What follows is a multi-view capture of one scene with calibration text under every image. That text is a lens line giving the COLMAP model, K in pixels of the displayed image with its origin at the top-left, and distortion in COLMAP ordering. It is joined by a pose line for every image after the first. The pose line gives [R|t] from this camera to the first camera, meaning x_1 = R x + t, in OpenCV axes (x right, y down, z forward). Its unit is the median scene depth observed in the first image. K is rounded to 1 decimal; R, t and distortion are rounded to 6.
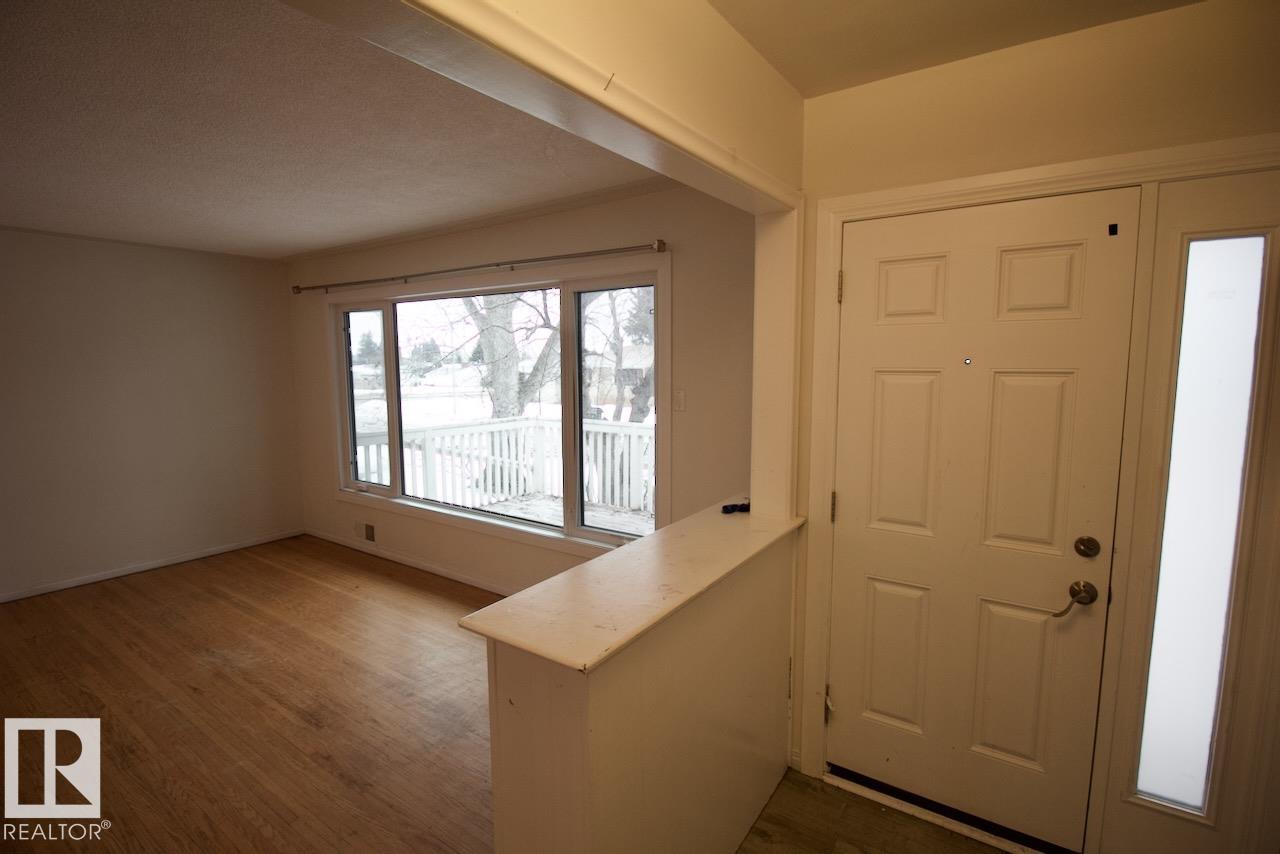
lens RADIAL K [[591.3, 0, 644.7], [0, 591.3, 426.4], [0, 0, 1]] dist [0.004847, -0.015740]
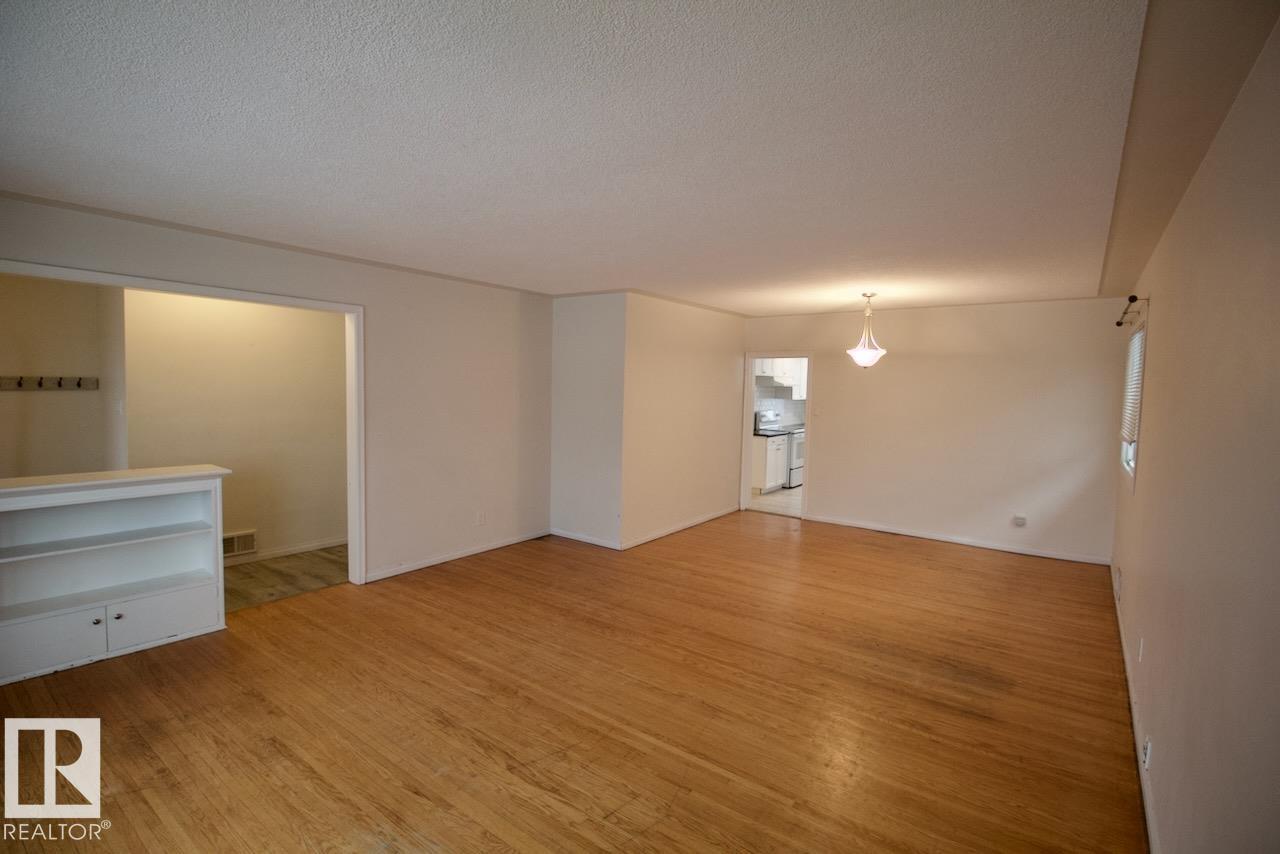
lens RADIAL K [[591.3, 0, 644.7], [0, 591.3, 426.4], [0, 0, 1]] dist [0.004847, -0.015740]
pose [[-0.999052, -0.027565, 0.033709, -1.074661], [-0.021530, 0.985578, 0.167844, -0.175899], [-0.037849, 0.166959, -0.985237, 1.674028]]
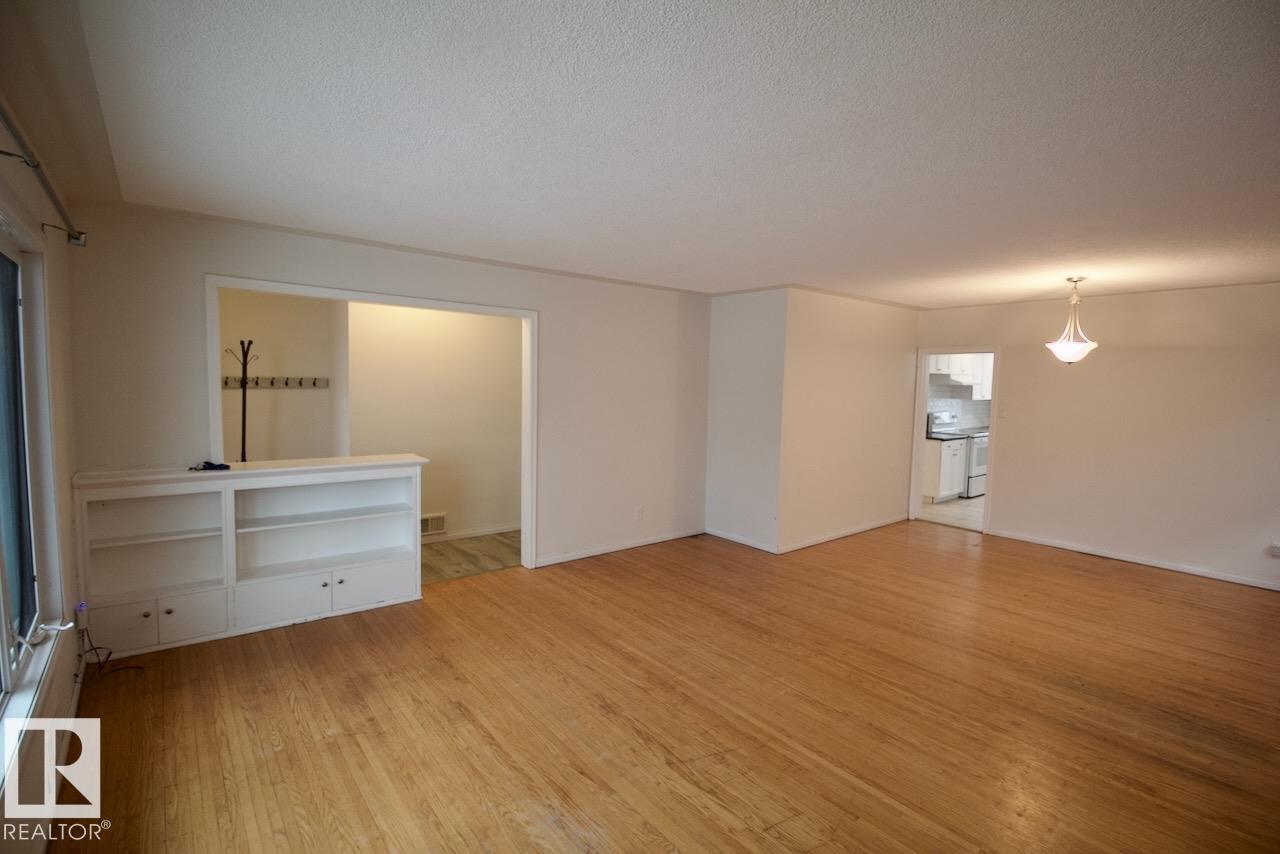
lens RADIAL K [[591.3, 0, 644.7], [0, 591.3, 426.4], [0, 0, 1]] dist [0.004847, -0.015740]
pose [[-0.957627, -0.044356, 0.284574, -1.055832], [0.005320, 0.985176, 0.171463, -0.174195], [-0.287961, 0.165712, -0.943196, 1.665801]]
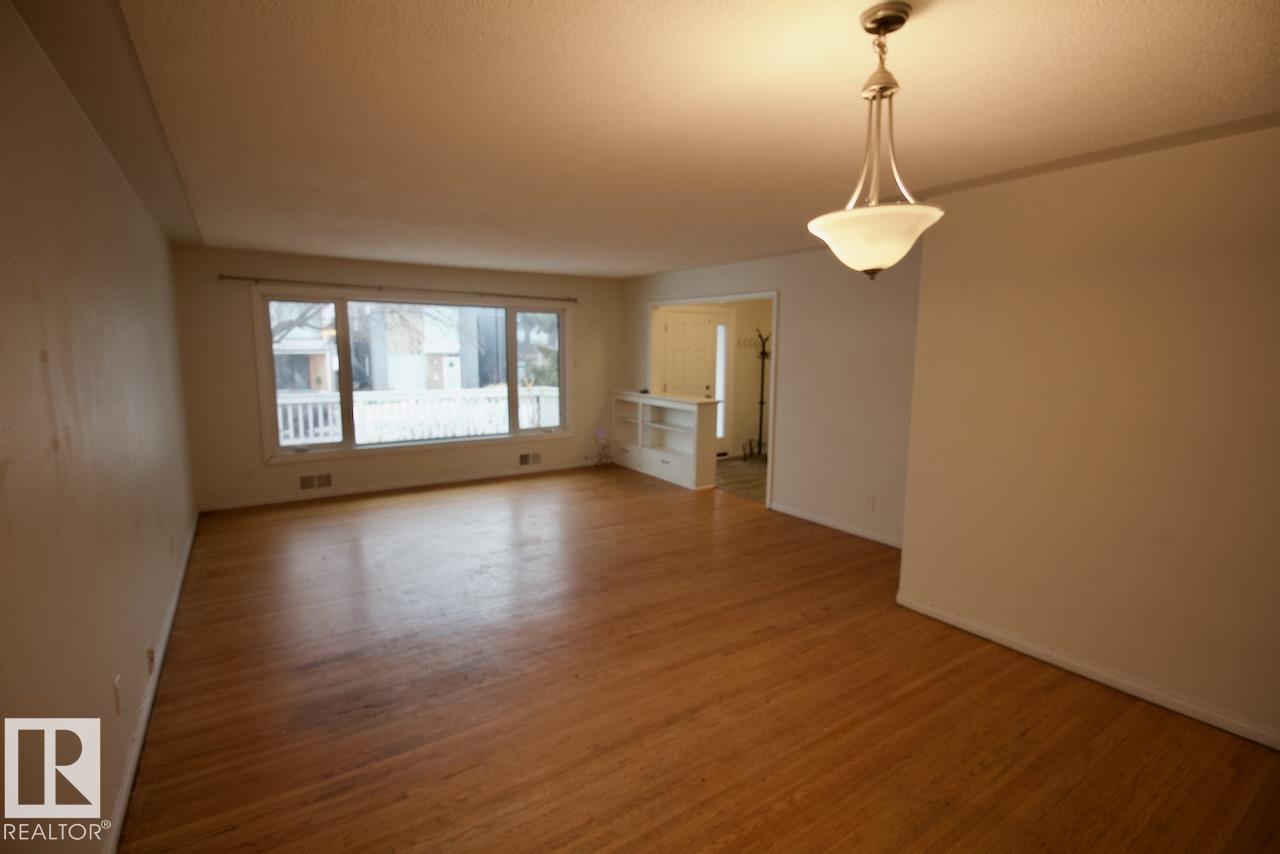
lens RADIAL K [[591.3, 0, 644.7], [0, 591.3, 426.4], [0, 0, 1]] dist [0.004847, -0.015740]
pose [[0.371977, -0.122915, 0.920068, -2.298476], [0.088683, 0.991366, 0.096586, 0.006965], [-0.923996, 0.045667, 0.379665, -0.199624]]
